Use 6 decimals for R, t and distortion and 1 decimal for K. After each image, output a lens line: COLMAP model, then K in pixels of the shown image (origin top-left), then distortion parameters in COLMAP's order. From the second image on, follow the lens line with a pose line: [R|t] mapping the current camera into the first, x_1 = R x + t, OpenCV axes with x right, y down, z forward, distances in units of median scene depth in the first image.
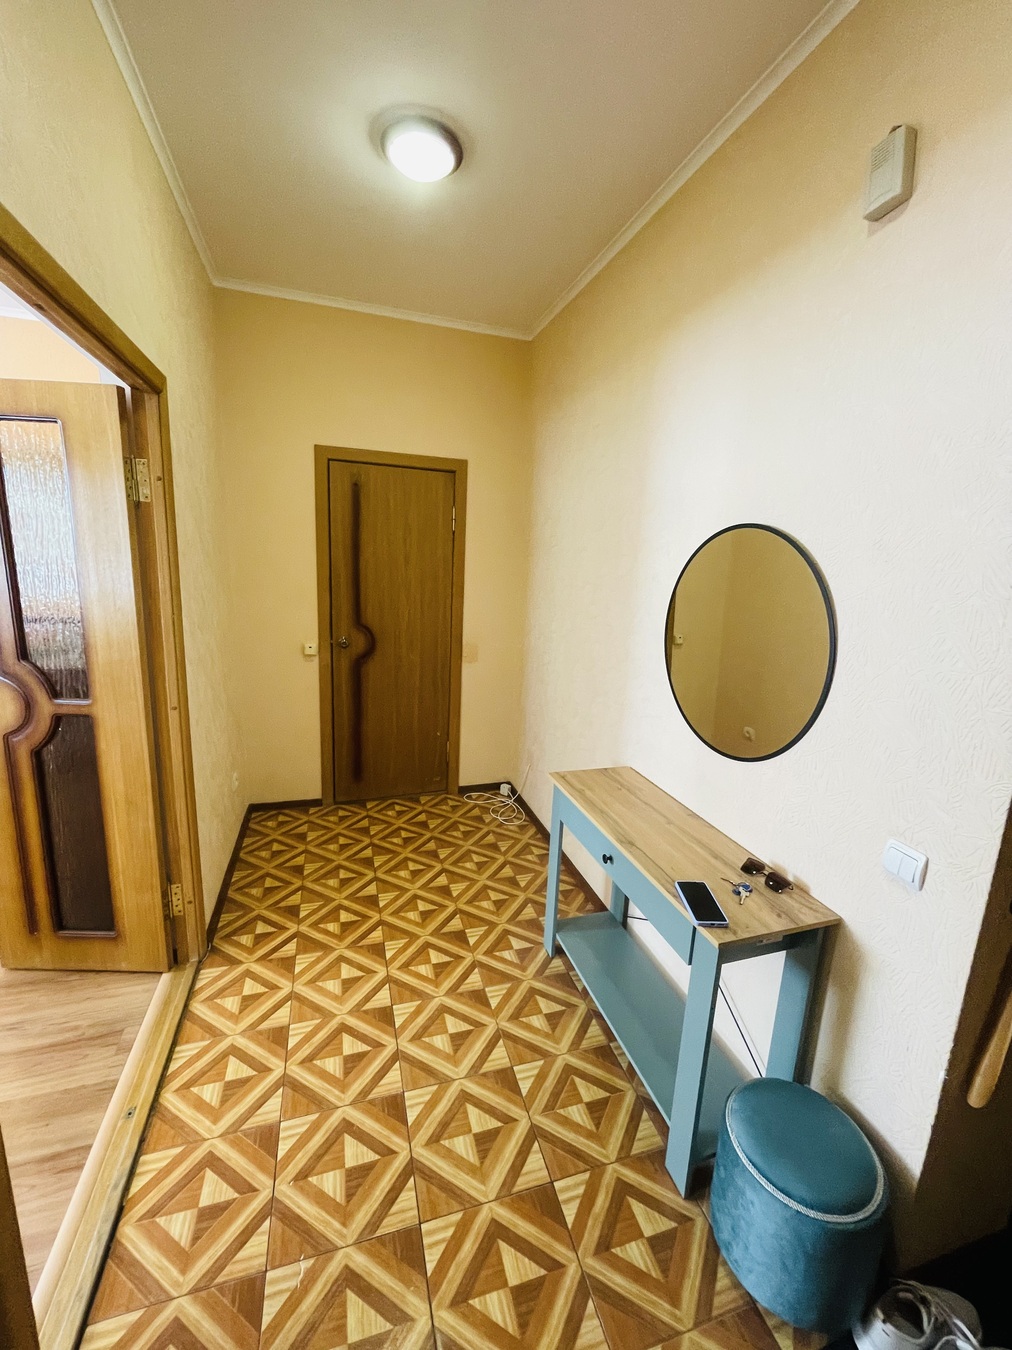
lens RADIAL K [[552.1, 0, 506.0], [0, 552.1, 675.0], [0, 0, 1]] dist [-0.001933, -0.000085]
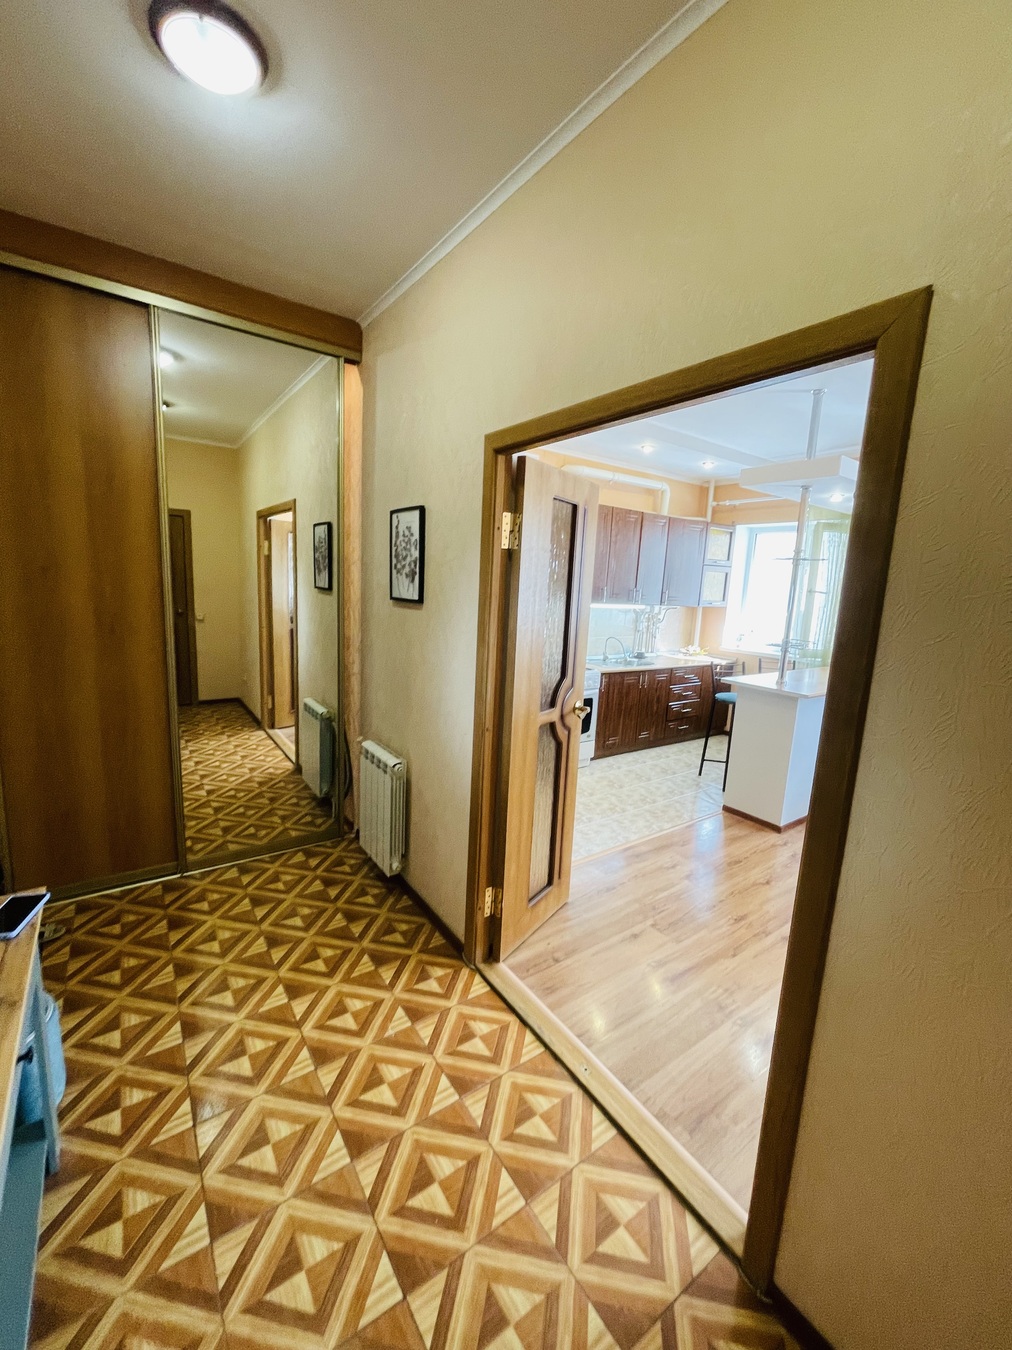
lens RADIAL K [[550.7, 0, 506.0], [0, 550.7, 675.0], [0, 0, 1]] dist [0.001939, -0.000489]
pose [[-0.948741, -0.039578, -0.313566, -0.116679], [-0.149372, 0.930481, 0.334505, -0.356041], [0.278528, 0.364196, -0.888697, 1.680922]]
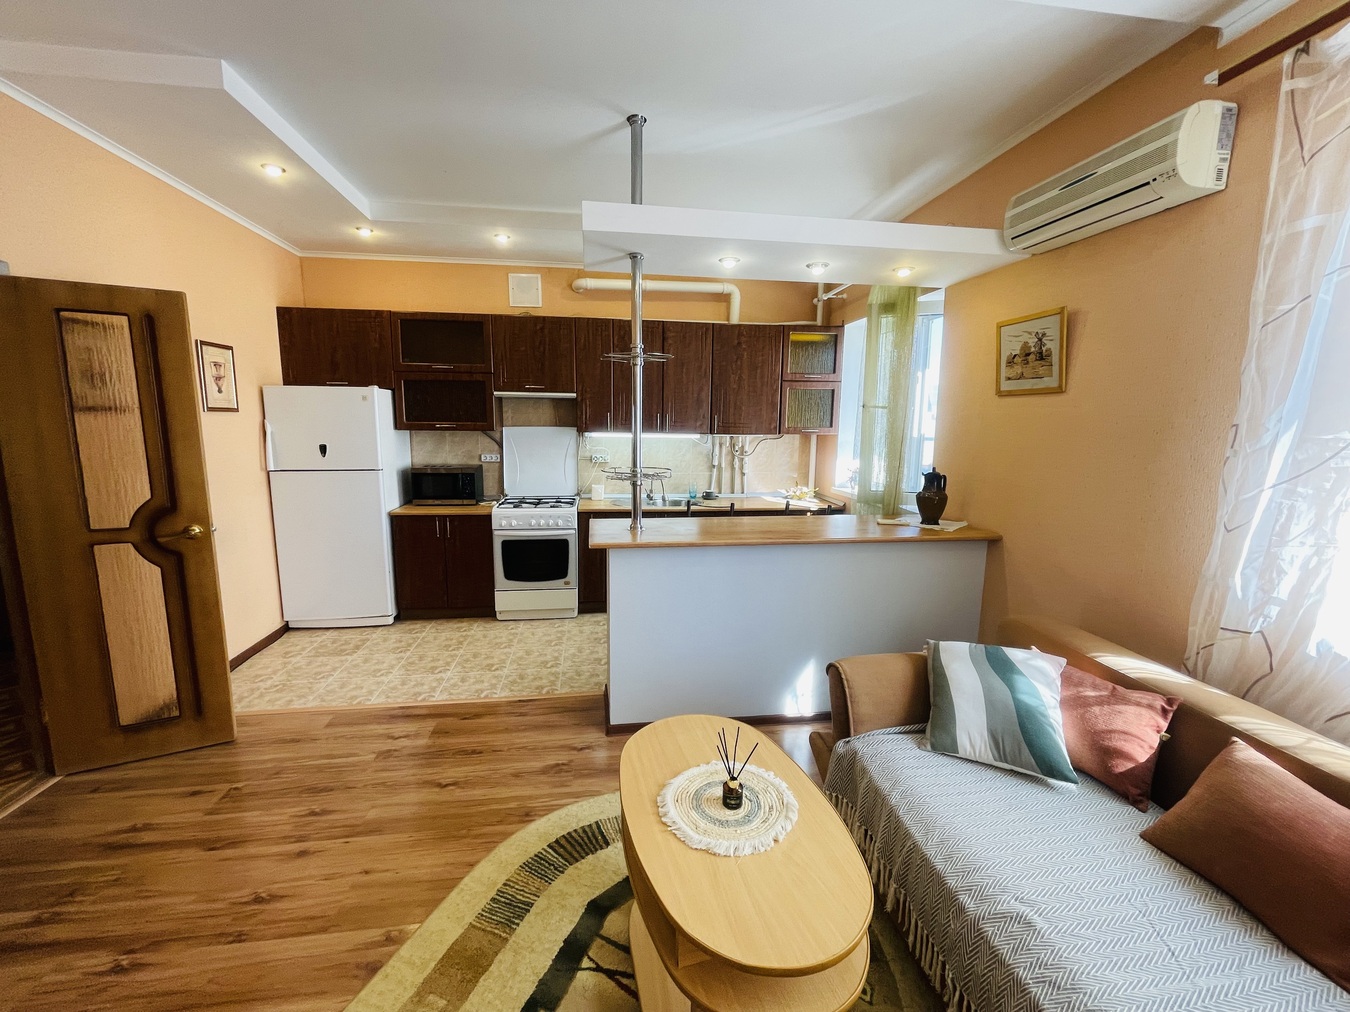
lens RADIAL K [[552.1, 0, 670.3], [0, 552.1, 503.5], [0, 0, 1]] dist [-0.001933, -0.000085]
pose [[-0.983333, -0.084868, 0.160788, -2.443445], [-0.023205, 0.935718, 0.351984, -0.408028], [-0.180325, 0.342387, -0.922092, 1.477514]]
